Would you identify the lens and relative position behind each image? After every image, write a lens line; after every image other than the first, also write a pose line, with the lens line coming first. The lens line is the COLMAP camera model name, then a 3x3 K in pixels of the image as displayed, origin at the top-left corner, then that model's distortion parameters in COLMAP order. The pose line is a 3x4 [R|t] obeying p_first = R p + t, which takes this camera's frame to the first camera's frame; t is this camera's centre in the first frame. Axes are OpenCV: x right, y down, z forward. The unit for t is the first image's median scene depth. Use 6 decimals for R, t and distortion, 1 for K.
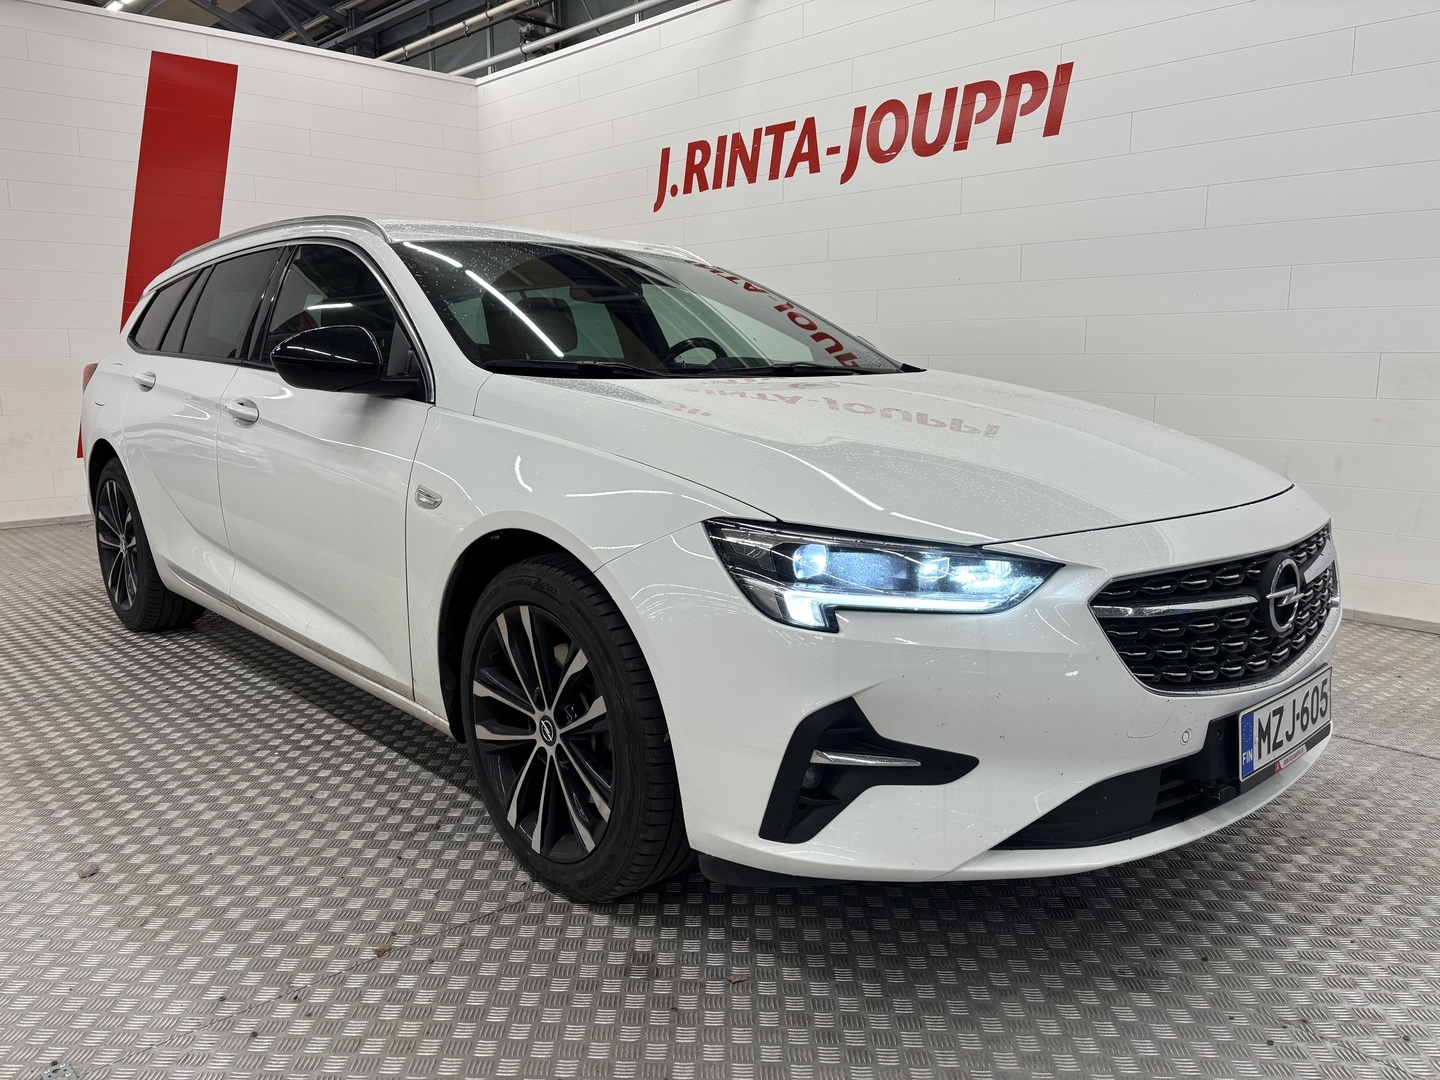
lens RADIAL K [[1111.4, 0, 715.6], [0, 1111.4, 537.4], [0, 0, 1]] dist [0.027766, -0.026411]
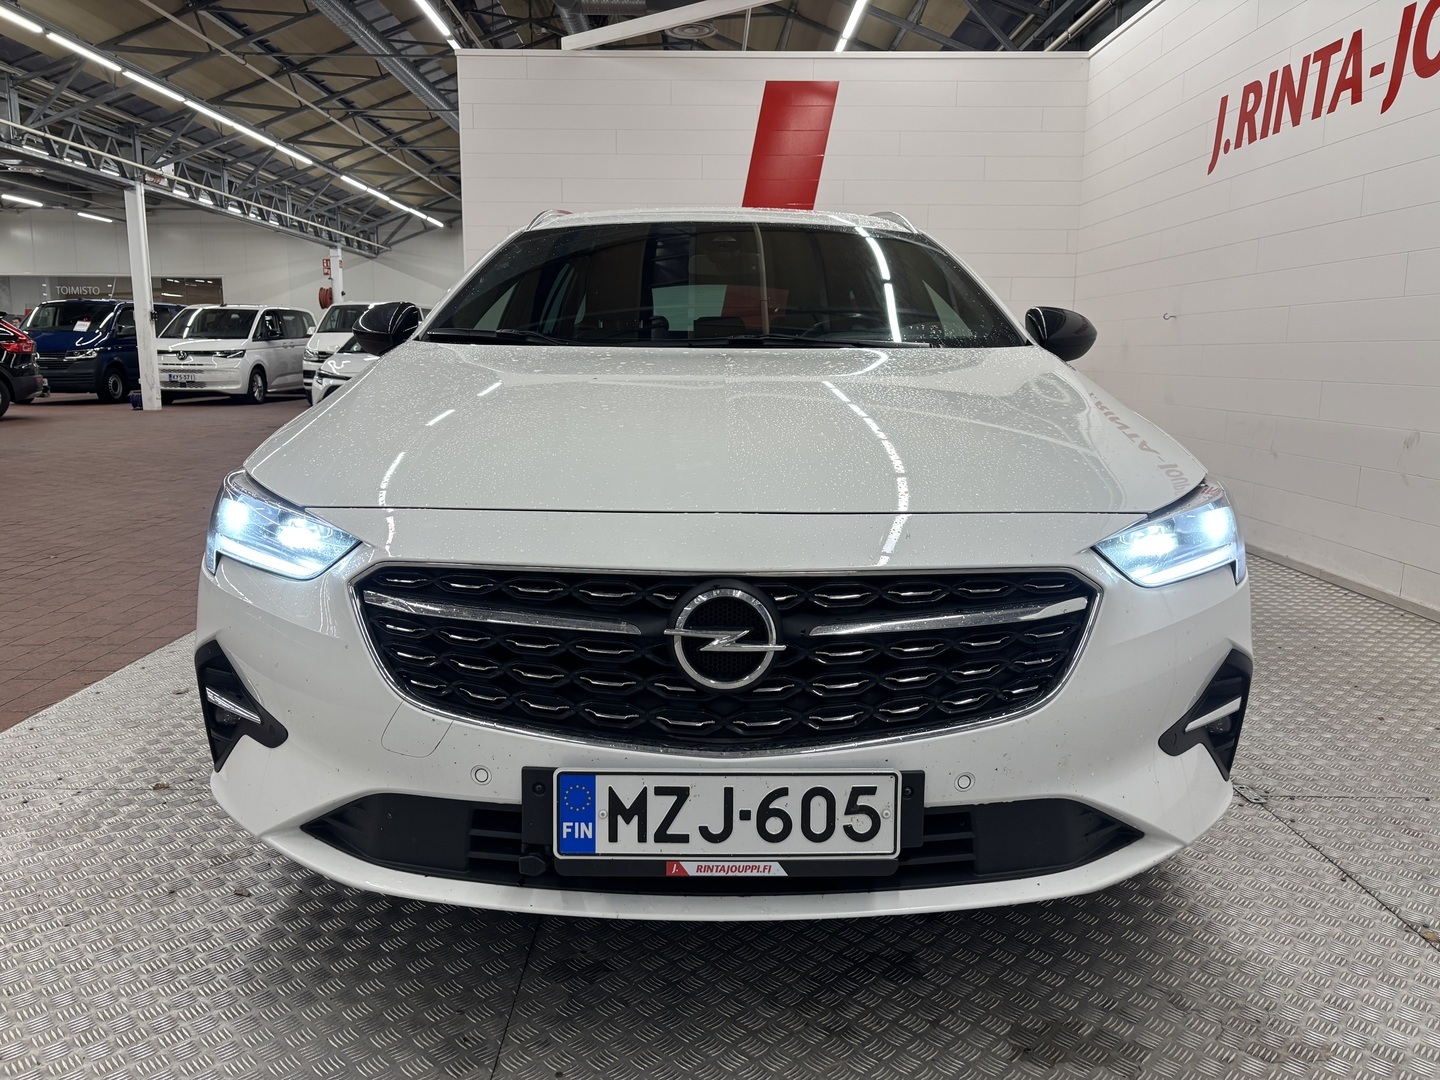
lens RADIAL K [[1111.4, 0, 716.5], [0, 1111.4, 543.0], [0, 0, 1]] dist [0.027766, -0.026411]
pose [[0.734403, 0.123063, -0.667464, 0.307730], [-0.119541, 0.991504, 0.051278, -0.014538], [0.668103, 0.042130, 0.742875, 0.145947]]
